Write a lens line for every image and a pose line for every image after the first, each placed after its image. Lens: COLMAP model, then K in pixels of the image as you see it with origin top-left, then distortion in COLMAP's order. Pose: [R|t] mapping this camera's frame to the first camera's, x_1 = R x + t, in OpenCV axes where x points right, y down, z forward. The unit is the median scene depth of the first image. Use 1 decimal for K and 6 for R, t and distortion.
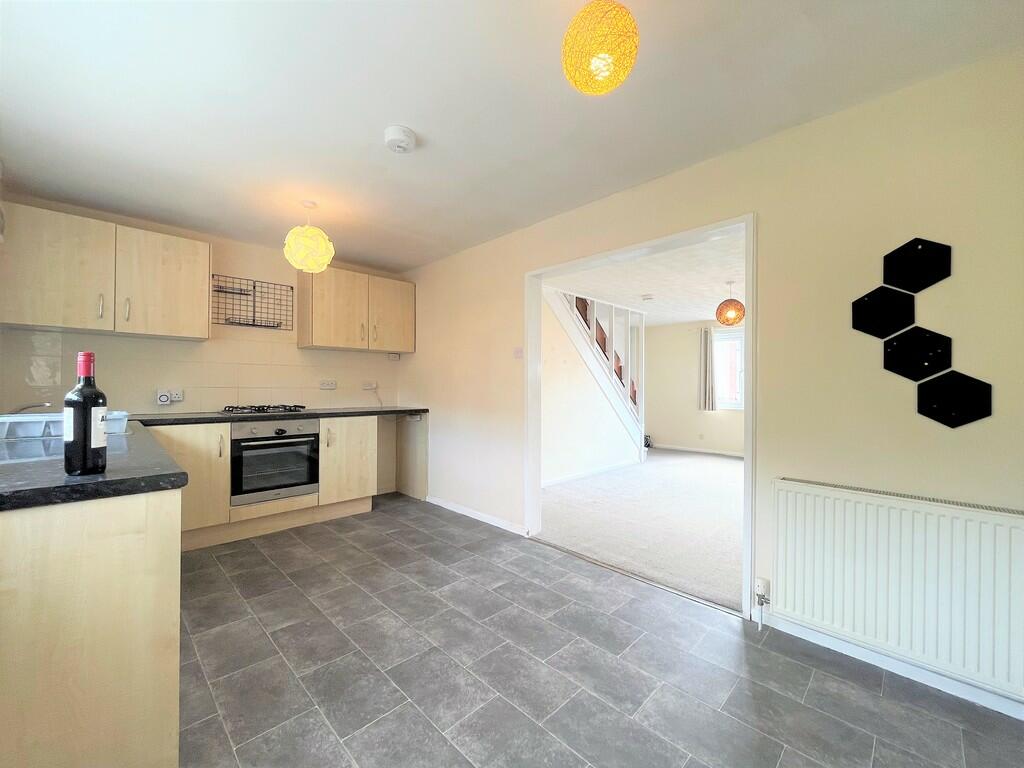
lens RADIAL K [[413.8, 0, 512.0], [0, 413.8, 384.0], [0, 0, 1]] dist [-0.001381, -0.000114]
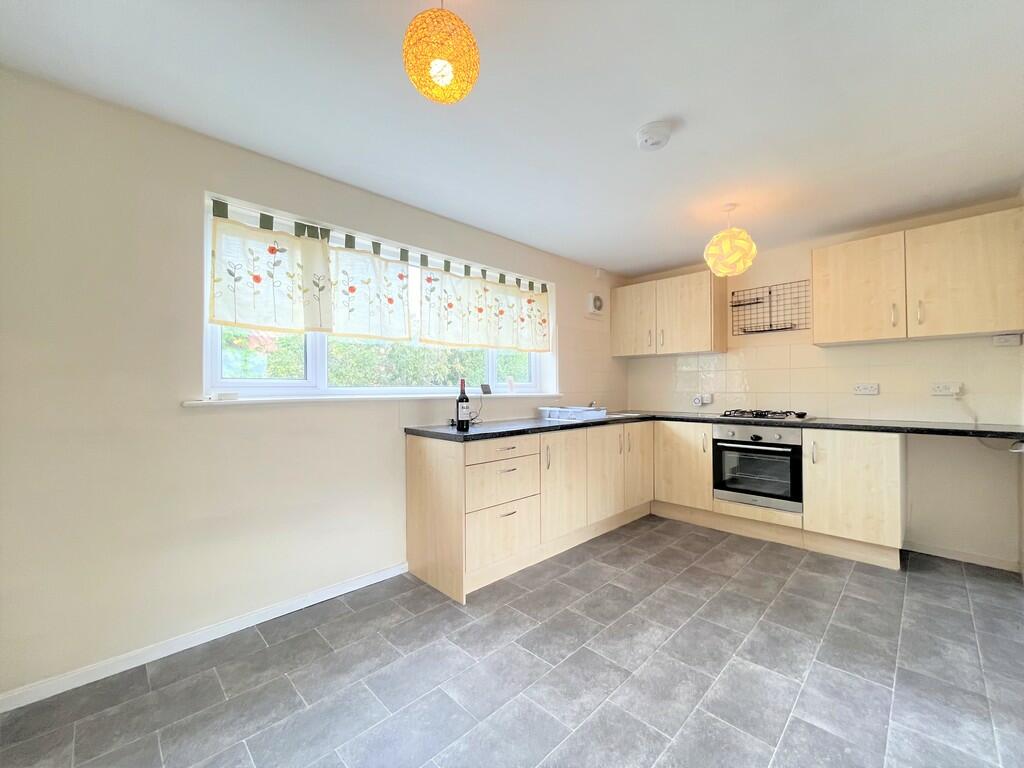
lens RADIAL K [[416.5, 0, 512.0], [0, 416.5, 384.0], [0, 0, 1]] dist [0.000009, -0.000021]
pose [[-0.004625, -0.017063, -0.999844, 0.451935], [0.011603, 0.999786, -0.017116, -0.002284], [0.999922, -0.011681, -0.004426, 0.438118]]
